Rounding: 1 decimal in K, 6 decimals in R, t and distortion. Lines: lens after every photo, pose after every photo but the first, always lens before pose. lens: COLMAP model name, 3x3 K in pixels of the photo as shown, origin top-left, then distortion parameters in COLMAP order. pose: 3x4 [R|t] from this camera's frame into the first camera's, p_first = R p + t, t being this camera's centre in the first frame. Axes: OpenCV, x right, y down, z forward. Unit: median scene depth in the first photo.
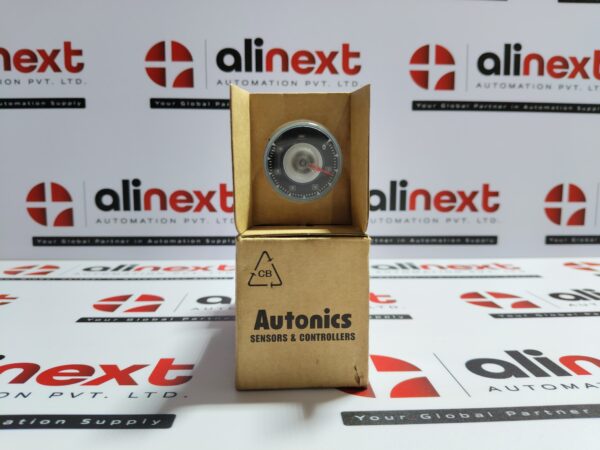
lens RADIAL K [[463.9, 0, 300.0], [0, 463.9, 225.0], [0, 0, 1]] dist [0.015698, -0.085275]
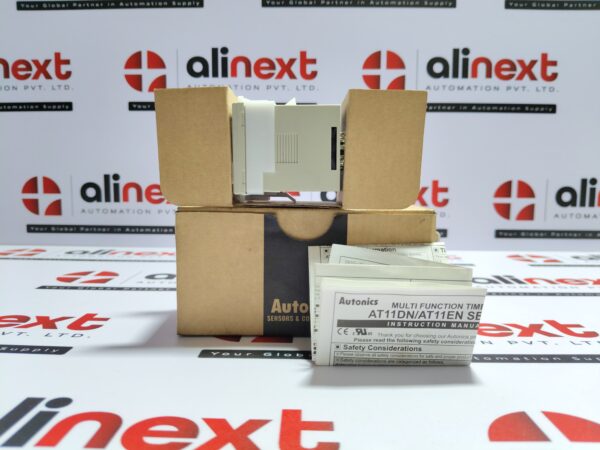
lens RADIAL K [[463.9, 0, 300.0], [0, 463.9, 225.0], [0, 0, 1]] dist [0.015698, -0.085275]
pose [[0.997850, 0.011909, -0.064455, 0.162275], [-0.012609, 0.999866, -0.010469, 0.030235], [0.064322, 0.011259, 0.997866, -0.085928]]
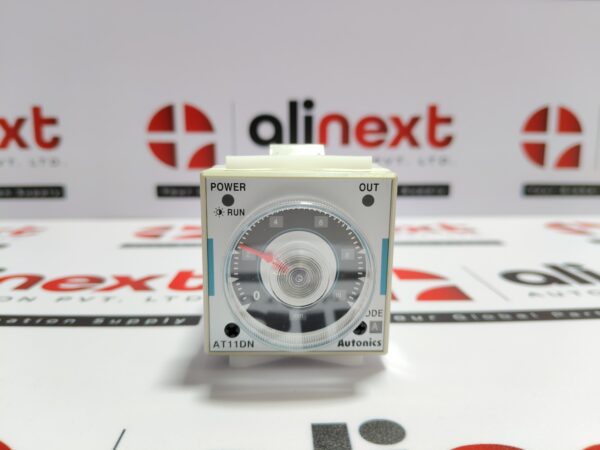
lens RADIAL K [[477.5, 0, 300.0], [0, 477.5, 225.0], [0, 0, 1]] dist [-0.004485, -0.100841]
pose [[0.999911, -0.001271, -0.013284, 0.224017], [0.002123, 0.997929, 0.064296, 0.039430], [0.013175, -0.064318, 0.997842, 0.312663]]
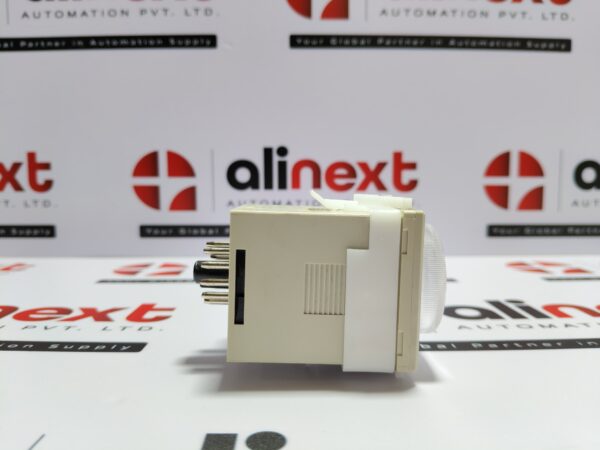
lens RADIAL K [[471.1, 0, 300.0], [0, 471.1, 225.0], [0, 0, 1]] dist [0.013865, -0.111792]
pose [[0.999454, -0.000328, -0.033025, 0.279818], [-0.000422, 0.999742, -0.022698, 0.041457], [0.033024, 0.022699, 0.999197, 0.281117]]
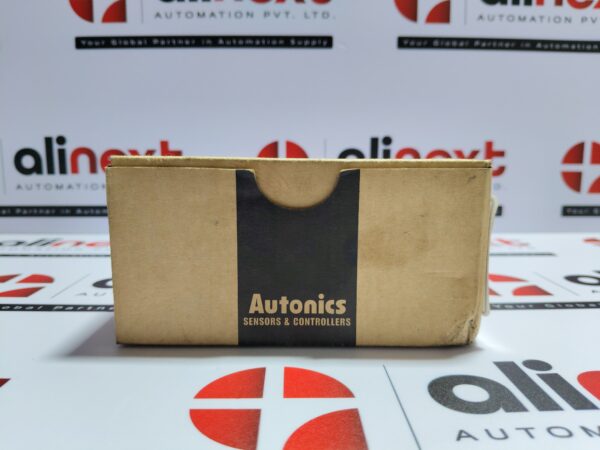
lens RADIAL K [[471.7, 0, 300.0], [0, 471.7, 225.0], [0, 0, 1]] dist [-0.041089, -0.008921]
pose [[0.999666, 0.002214, -0.025734, 0.094421], [-0.001239, 0.999283, 0.037833, 0.027343], [0.025799, -0.037788, 0.998953, 0.174740]]
